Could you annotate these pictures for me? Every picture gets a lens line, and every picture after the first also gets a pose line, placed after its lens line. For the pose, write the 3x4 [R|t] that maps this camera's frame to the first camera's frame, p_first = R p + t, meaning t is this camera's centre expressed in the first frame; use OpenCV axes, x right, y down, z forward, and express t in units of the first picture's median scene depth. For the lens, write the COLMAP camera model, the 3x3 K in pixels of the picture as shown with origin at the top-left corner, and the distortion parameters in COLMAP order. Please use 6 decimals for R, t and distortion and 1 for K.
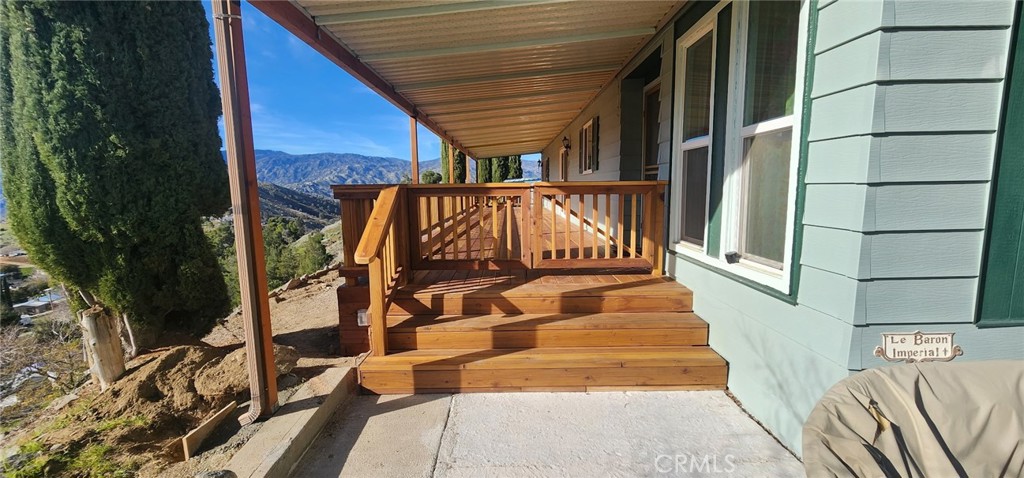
lens RADIAL K [[427.0, 0, 510.4], [0, 427.0, 239.7], [0, 0, 1]] dist [-0.001133, 0.000027]
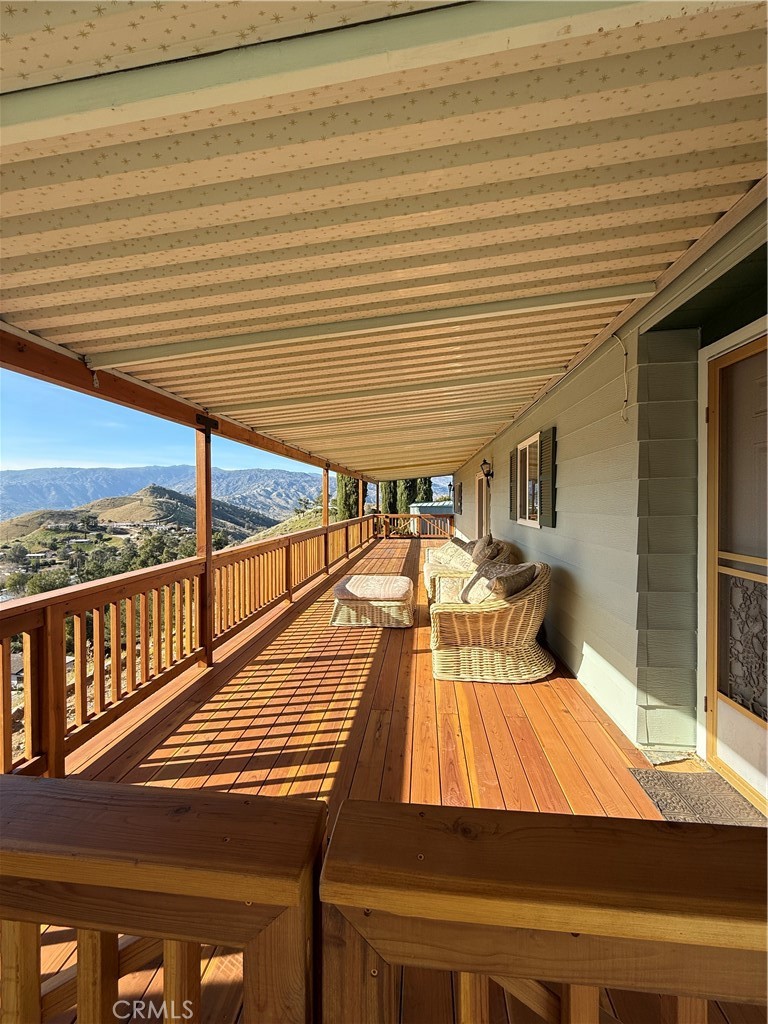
lens RADIAL K [[412.1, 0, 386.2], [0, 412.1, 512.2], [0, 0, 1]] dist [-0.000270, -0.000012]
pose [[0.995553, 0.015504, -0.092919, 0.016847], [-0.024484, 0.995052, -0.096297, -0.046680], [0.090966, 0.098143, 0.991006, 0.174902]]
